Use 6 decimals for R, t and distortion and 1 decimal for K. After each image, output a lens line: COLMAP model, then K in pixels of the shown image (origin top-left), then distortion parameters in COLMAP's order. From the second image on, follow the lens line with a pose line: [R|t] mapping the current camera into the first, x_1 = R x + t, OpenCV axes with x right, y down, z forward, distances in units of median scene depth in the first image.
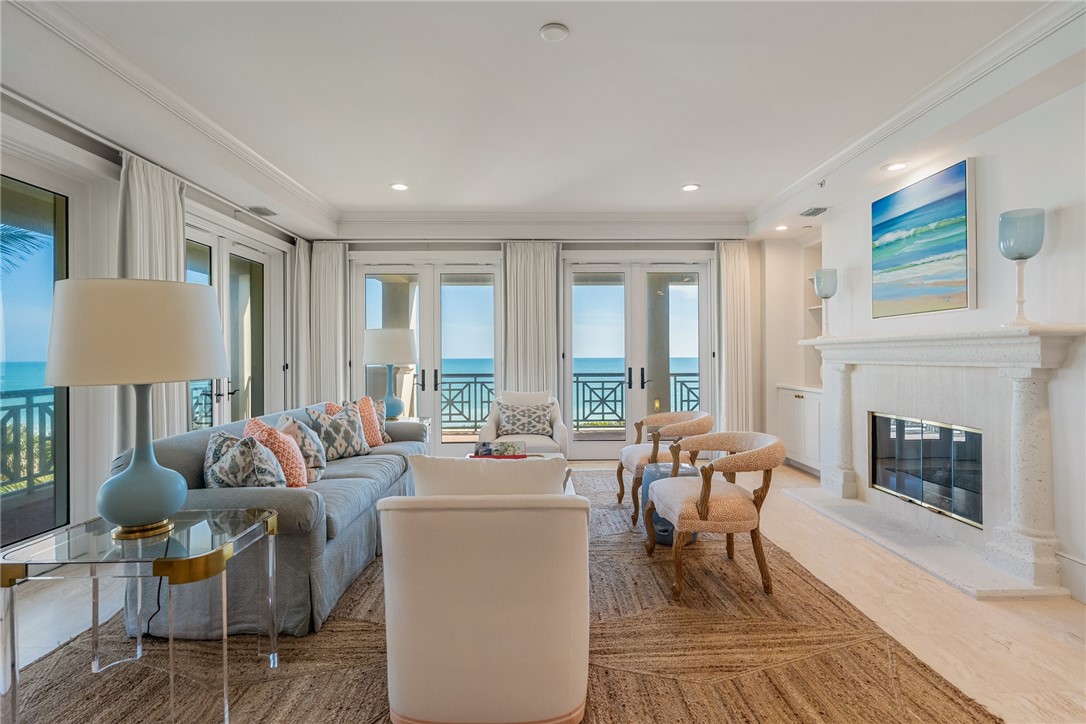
lens RADIAL K [[524.6, 0, 543.0], [0, 524.6, 362.0], [0, 0, 1]] dist [0.000667, 0.000436]
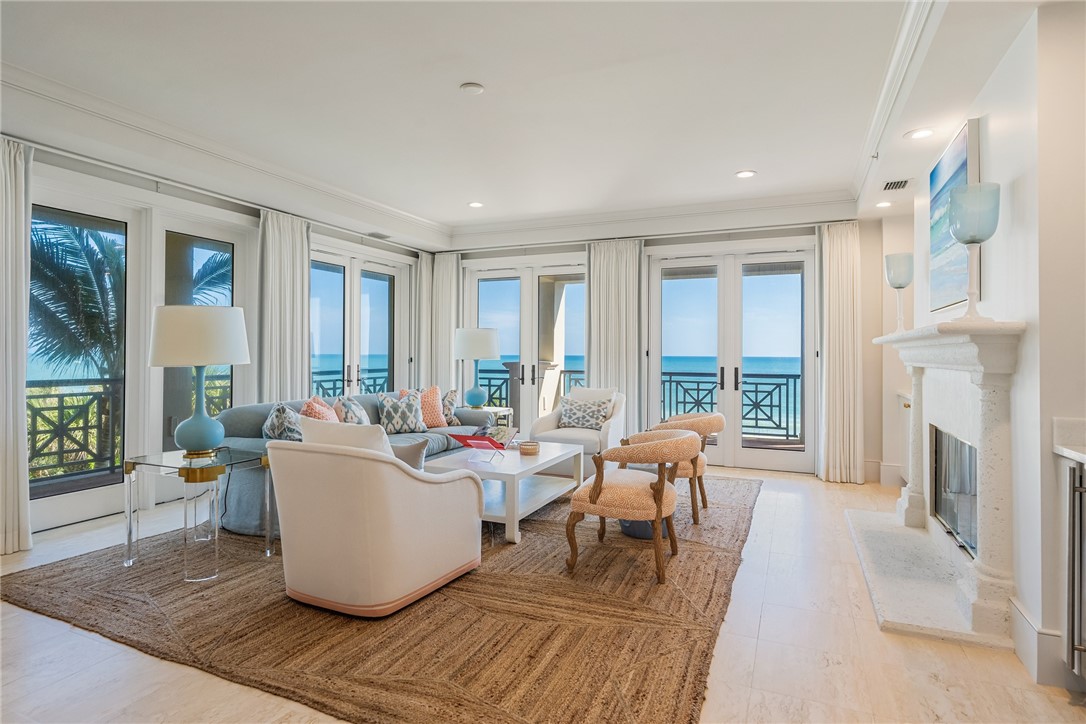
lens RADIAL K [[572.9, 0, 543.0], [0, 572.9, 362.0], [0, 0, 1]] dist [-0.001700, -0.000554]
pose [[0.906346, 0.017262, -0.422184, 0.389896], [-0.015556, 0.999851, 0.007486, -0.001383], [0.422250, -0.000217, 0.906479, -0.071136]]
